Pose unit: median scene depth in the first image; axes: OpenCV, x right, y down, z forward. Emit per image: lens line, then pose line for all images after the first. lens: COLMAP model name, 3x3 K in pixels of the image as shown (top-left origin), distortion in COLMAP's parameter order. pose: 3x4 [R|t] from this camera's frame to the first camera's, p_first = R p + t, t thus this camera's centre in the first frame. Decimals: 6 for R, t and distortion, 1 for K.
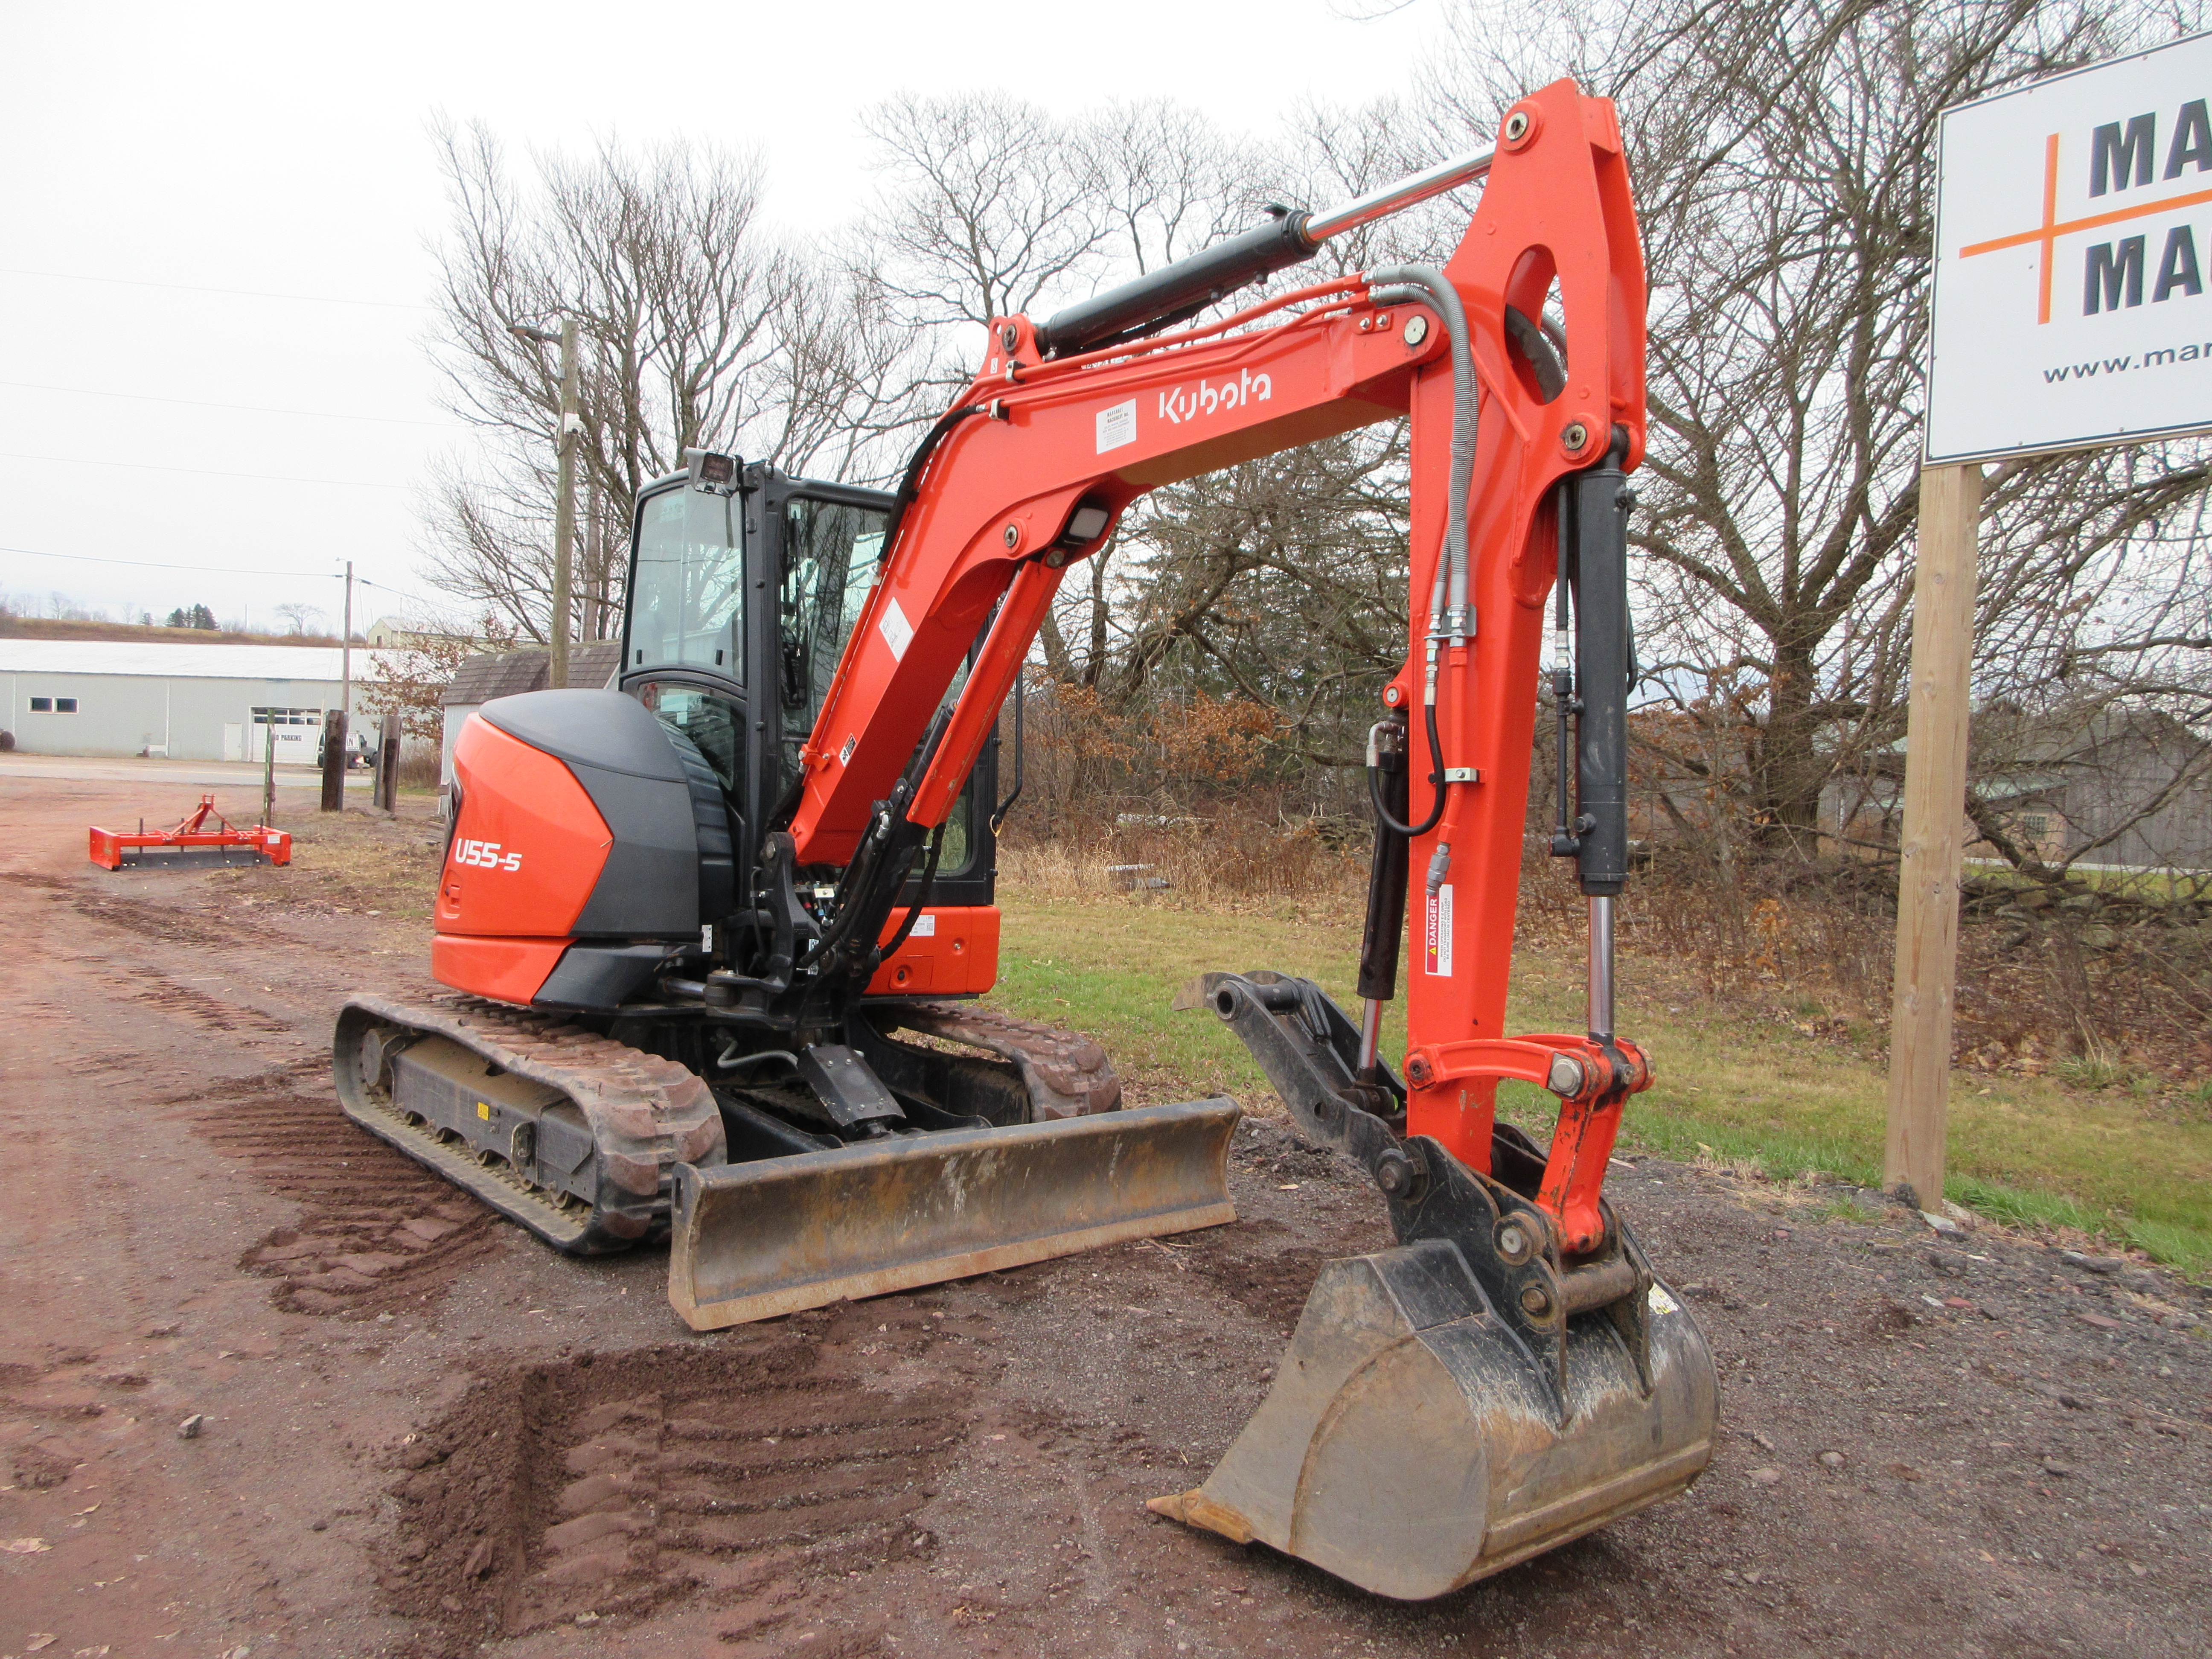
lens RADIAL K [[1616.0, 0, 1094.6], [0, 1616.0, 825.0], [0, 0, 1]] dist [-0.020007, 0.008561]
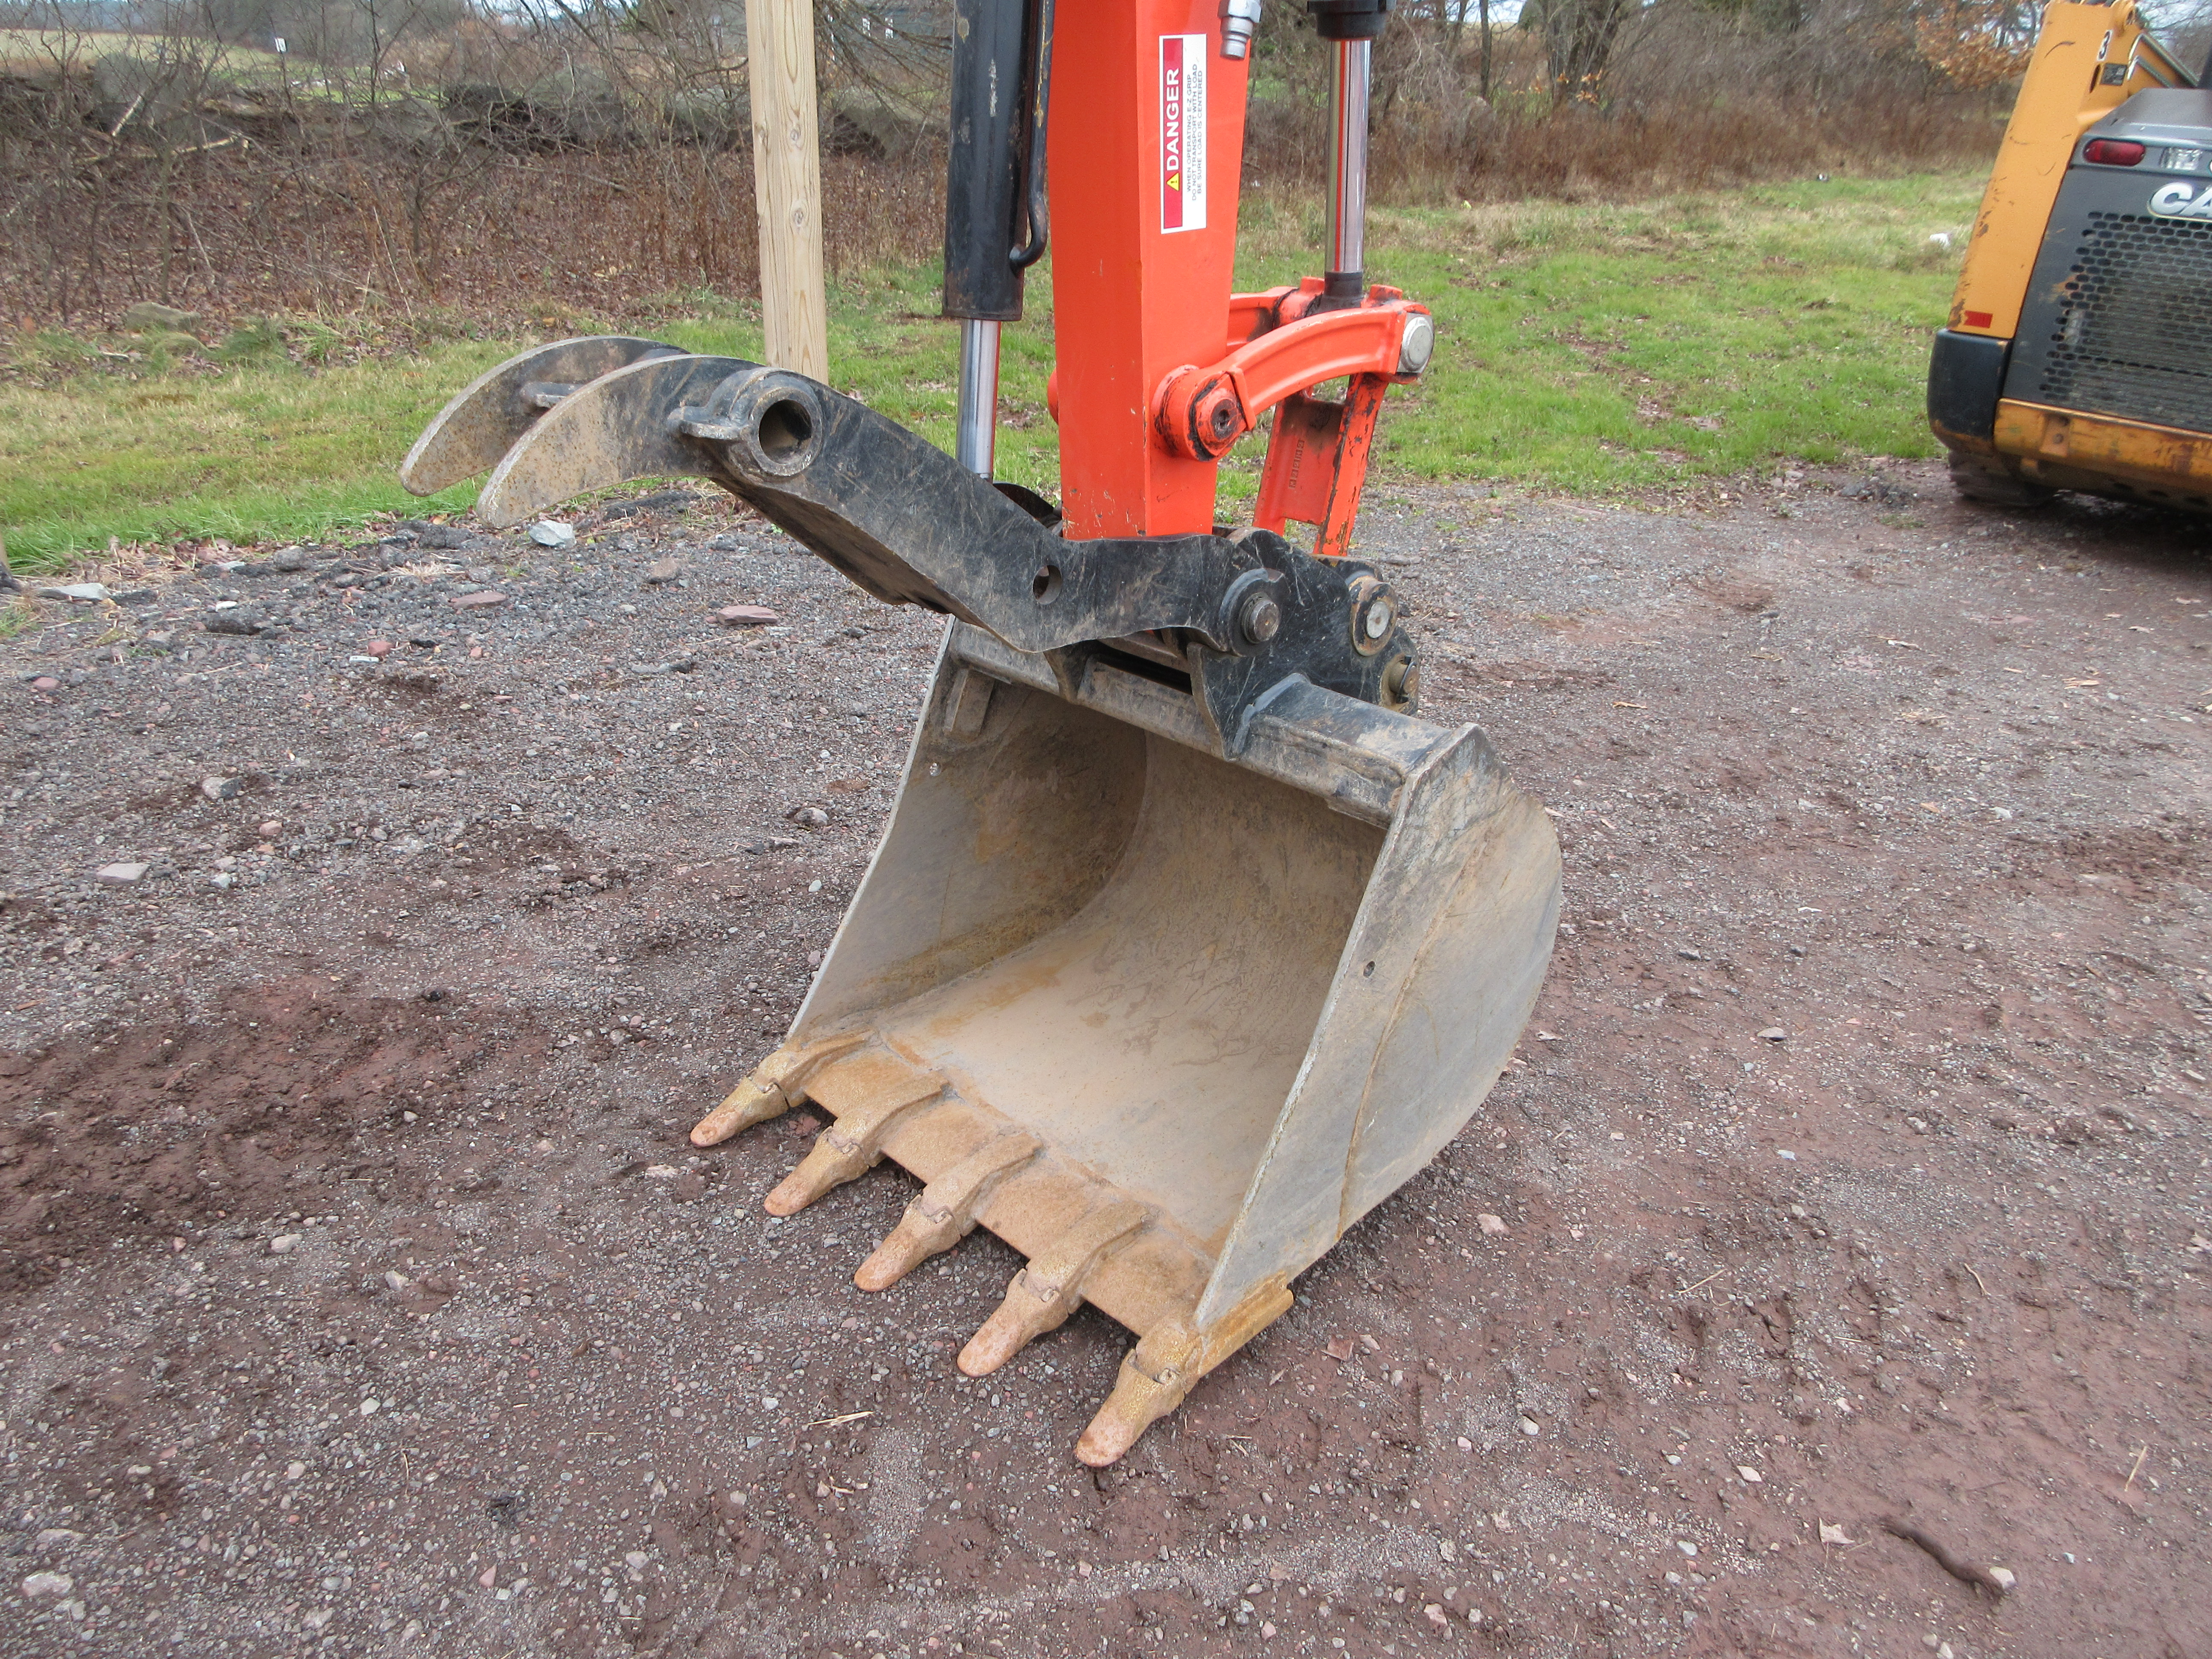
lens RADIAL K [[1616.0, 0, 1094.6], [0, 1616.0, 825.0], [0, 0, 1]] dist [-0.020007, 0.008561]
pose [[-0.085897, -0.463321, 0.882018, -0.247187], [0.009420, 0.884873, 0.465738, 0.016349], [-0.996260, 0.048314, -0.071643, 0.821174]]
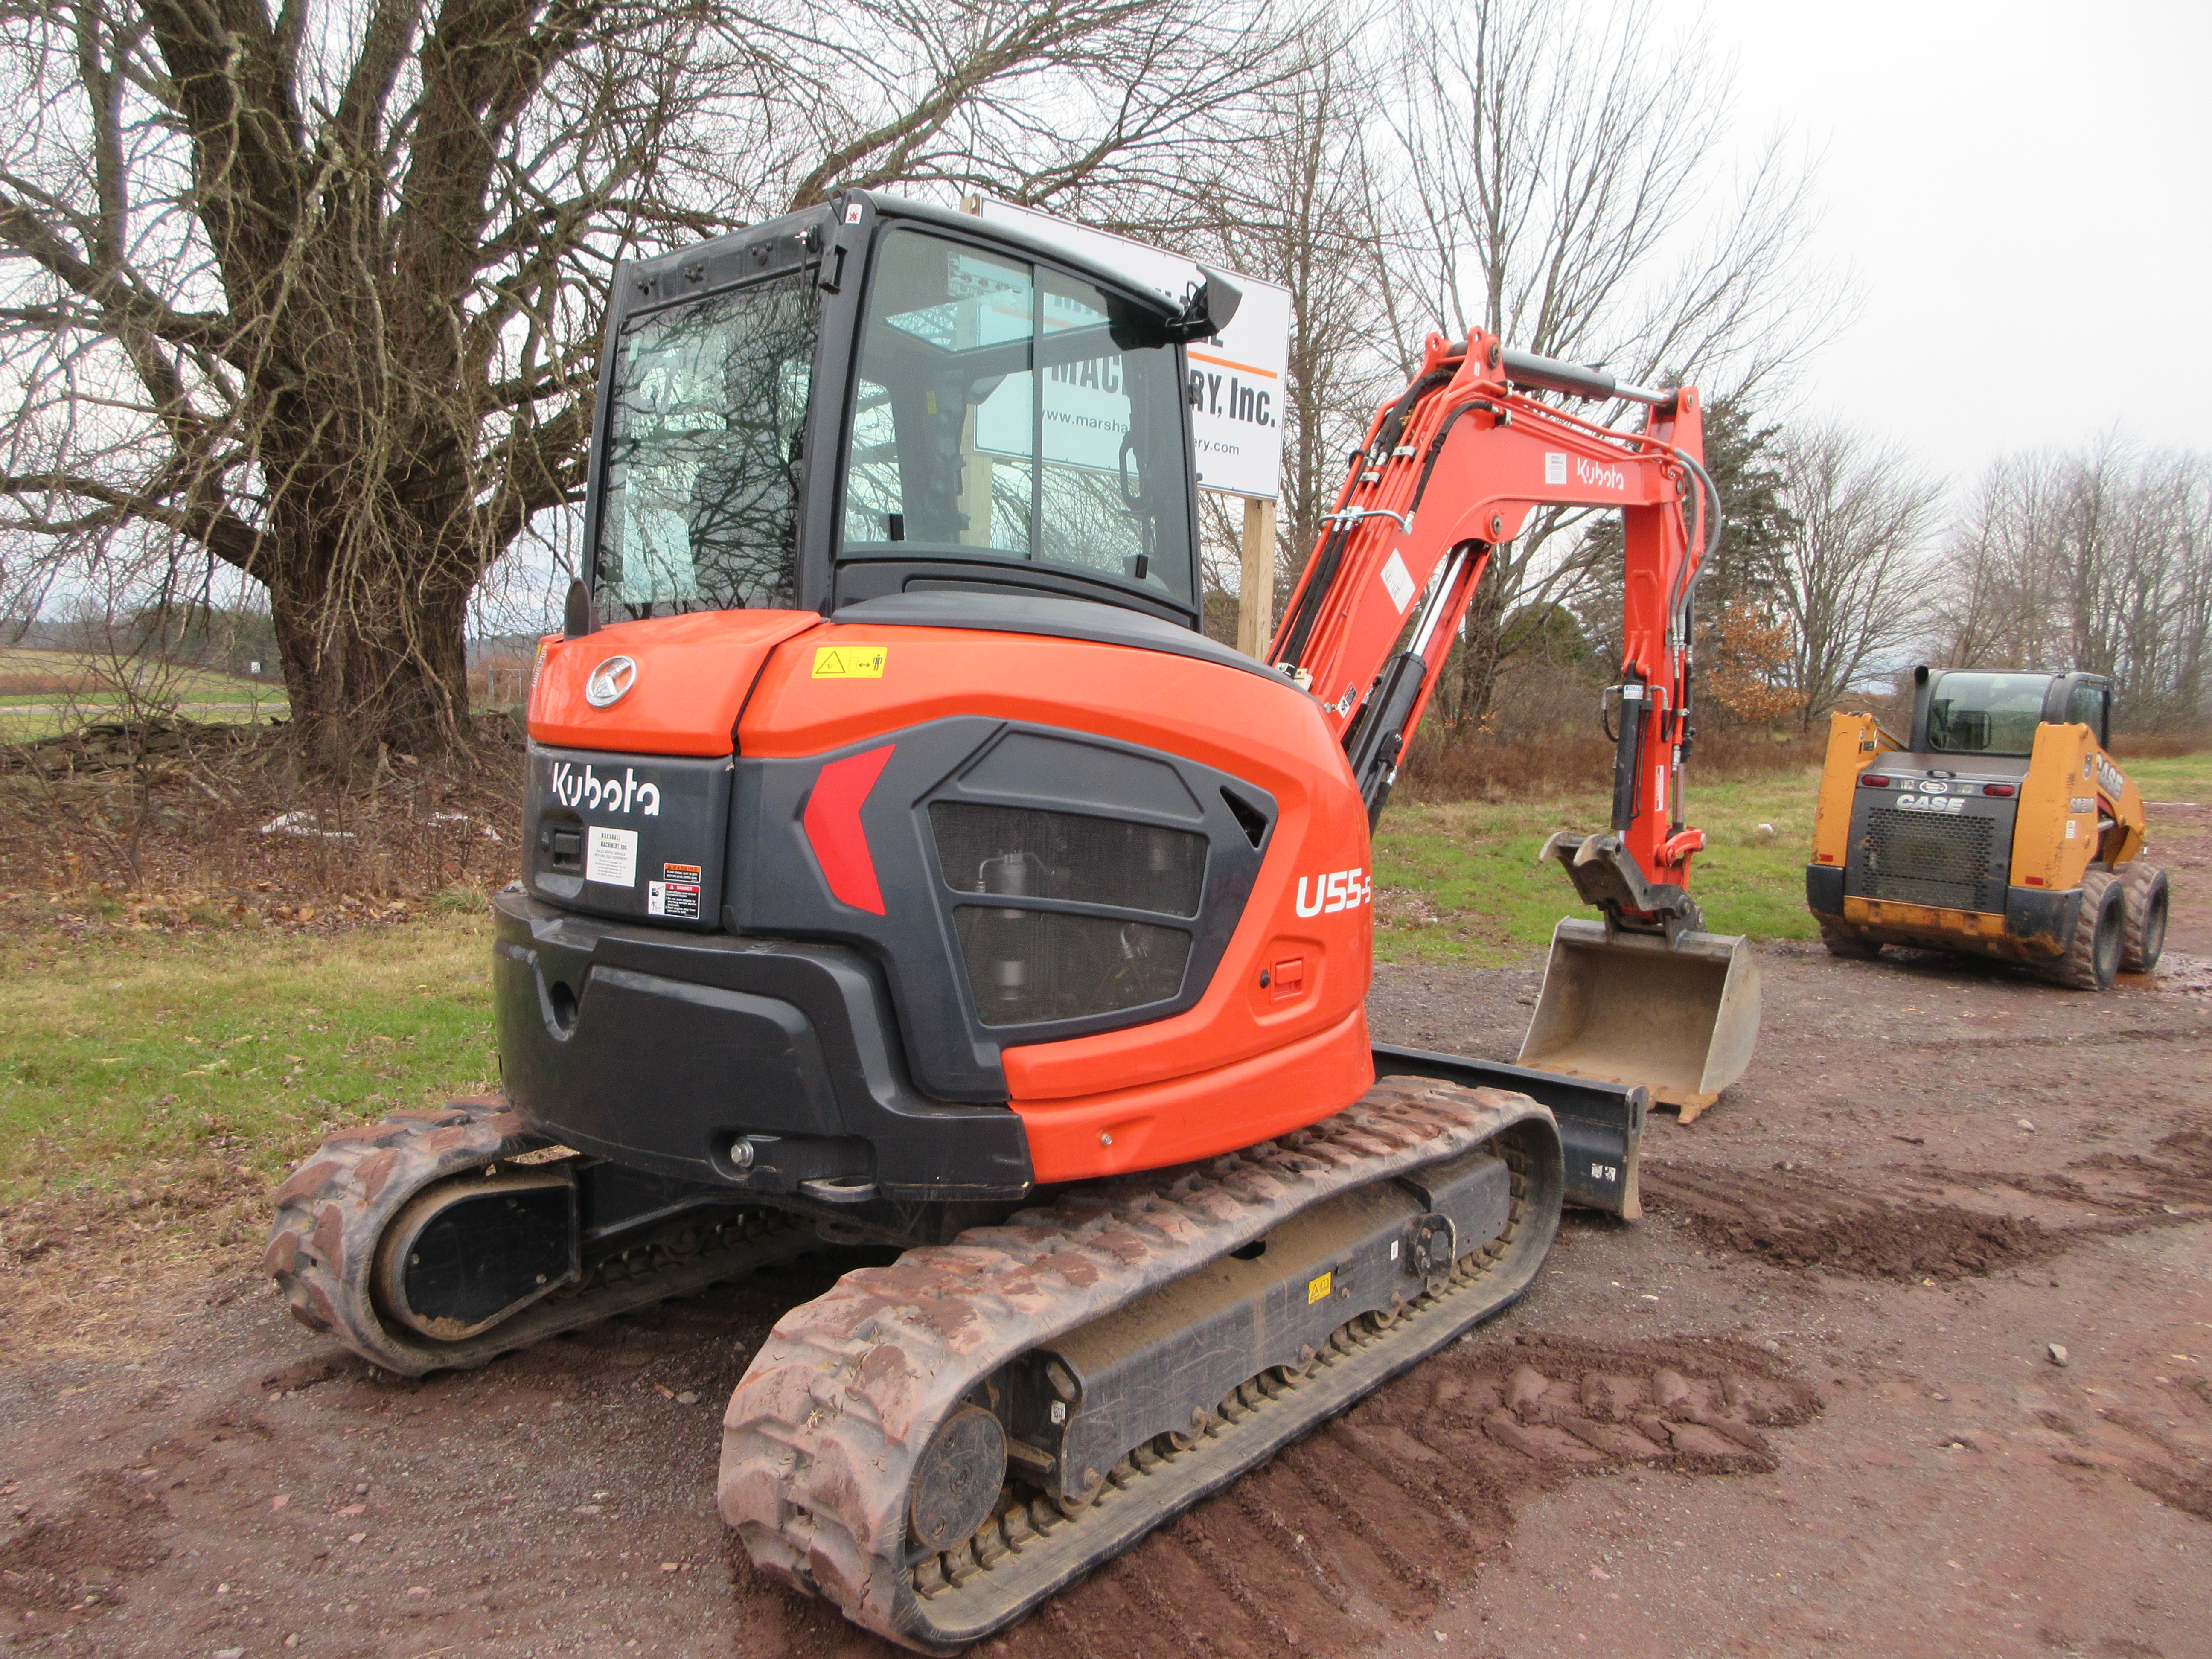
lens RADIAL K [[1616.0, 0, 1094.6], [0, 1616.0, 825.0], [0, 0, 1]] dist [-0.020007, 0.008561]
pose [[-0.167531, -0.128143, 0.977503, -1.268360], [-0.003388, 0.991586, 0.129409, -0.114540], [-0.985861, 0.018368, -0.166555, 1.562387]]
